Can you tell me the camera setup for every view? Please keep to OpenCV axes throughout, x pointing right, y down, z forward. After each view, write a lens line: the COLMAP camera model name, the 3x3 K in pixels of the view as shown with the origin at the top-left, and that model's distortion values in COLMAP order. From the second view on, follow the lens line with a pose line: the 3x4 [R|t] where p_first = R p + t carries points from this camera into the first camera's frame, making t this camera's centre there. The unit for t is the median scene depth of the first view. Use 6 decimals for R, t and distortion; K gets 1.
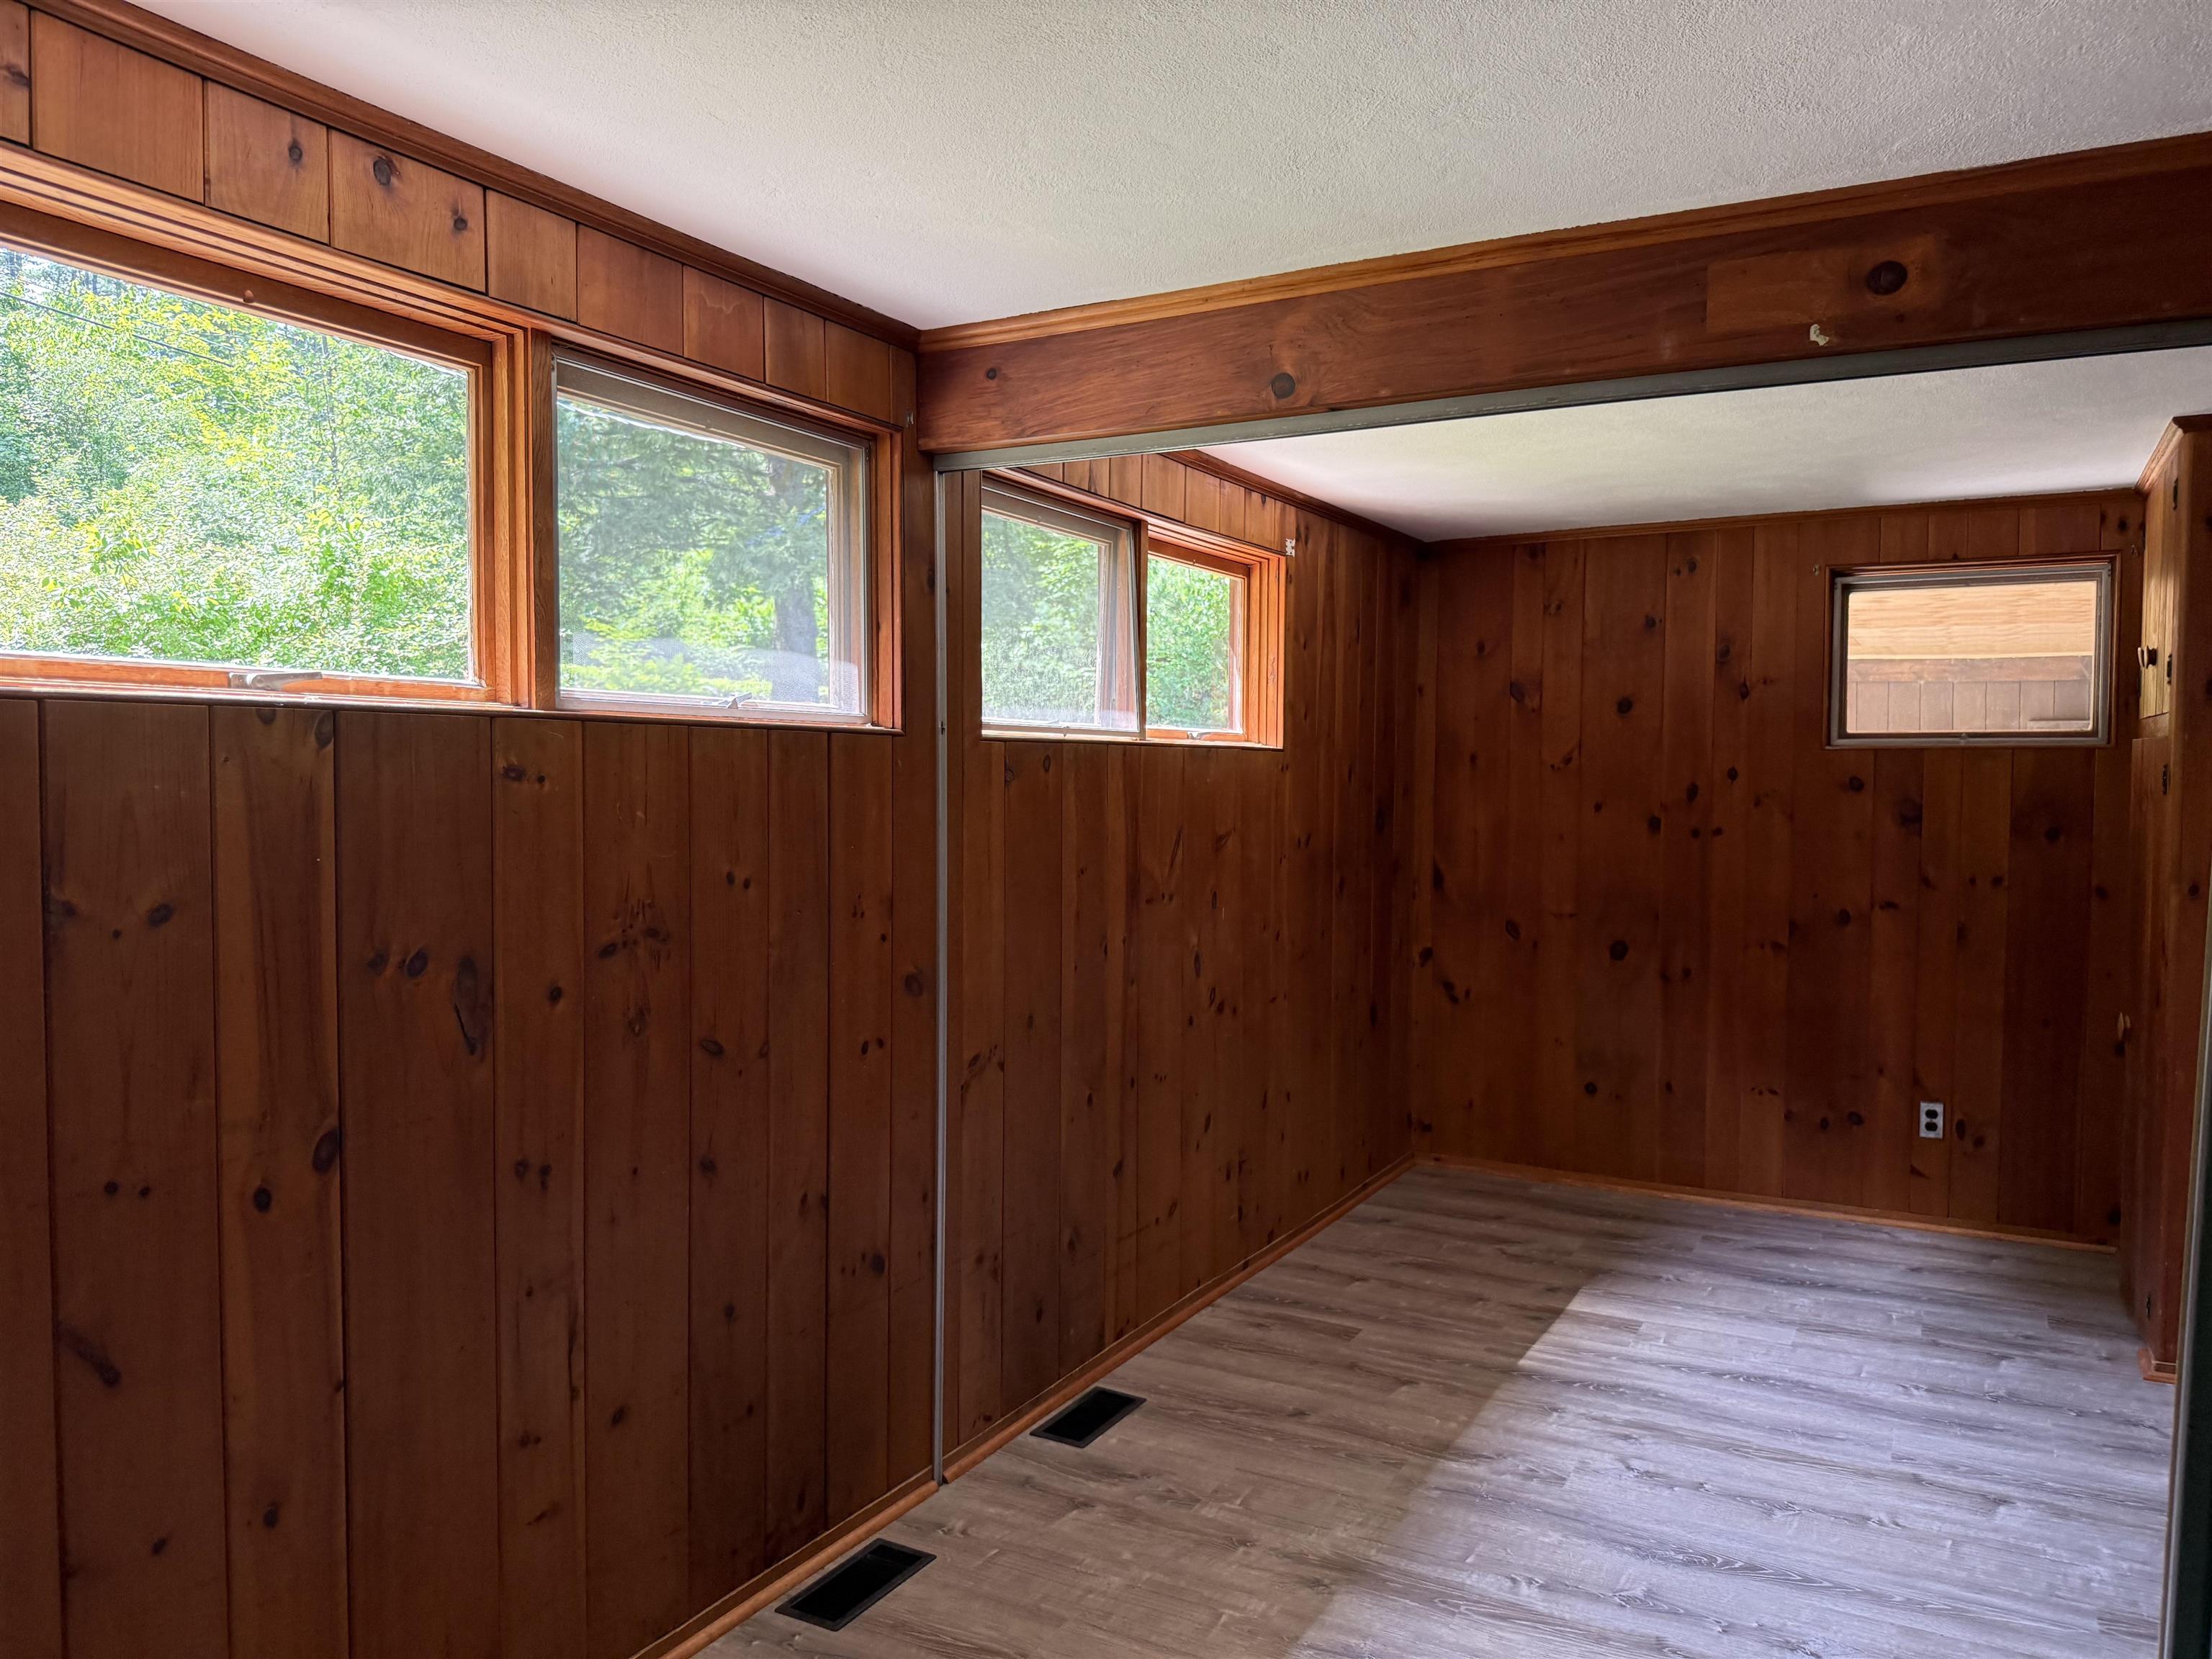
lens RADIAL K [[1567.9, 0, 1109.1], [0, 1567.9, 844.1], [0, 0, 1]] dist [0.030293, -0.044641]
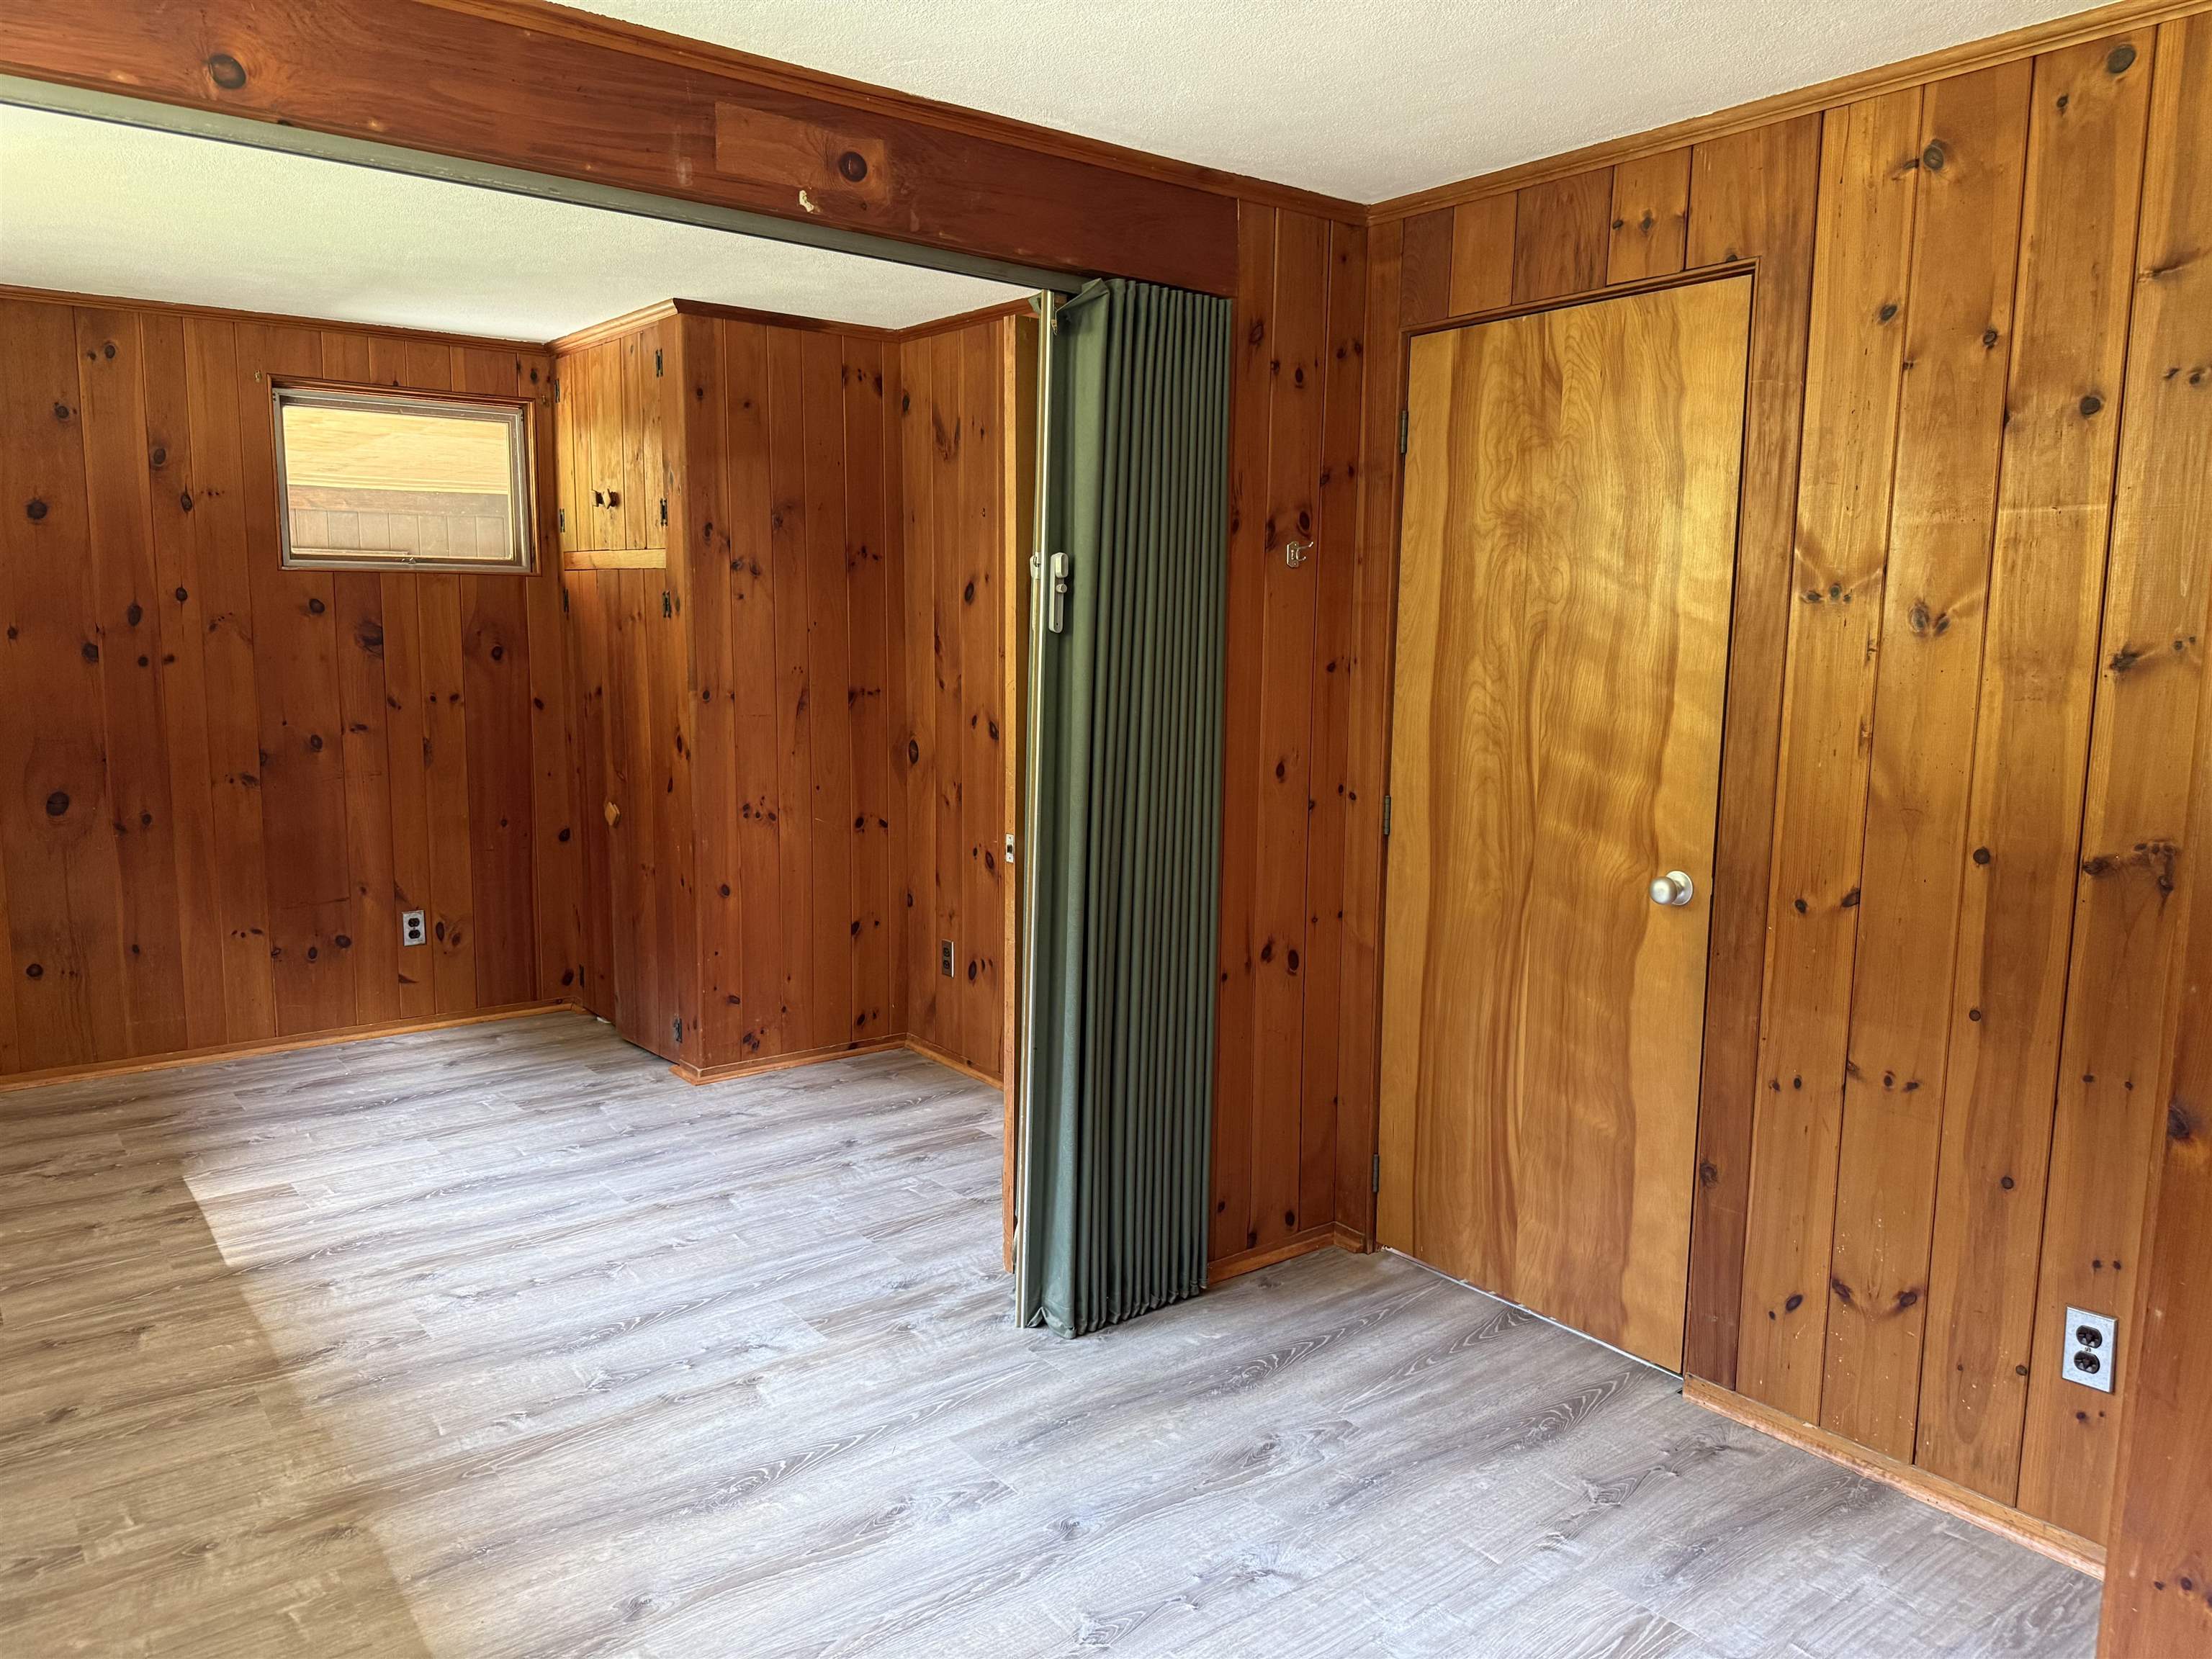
lens RADIAL K [[1567.9, 0, 1109.1], [0, 1567.9, 844.1], [0, 0, 1]] dist [0.030293, -0.044641]
pose [[0.394891, -0.131254, 0.909304, -0.297578], [0.031607, 0.991097, 0.129334, -0.003139], [-0.918184, -0.022333, 0.395524, 0.186469]]
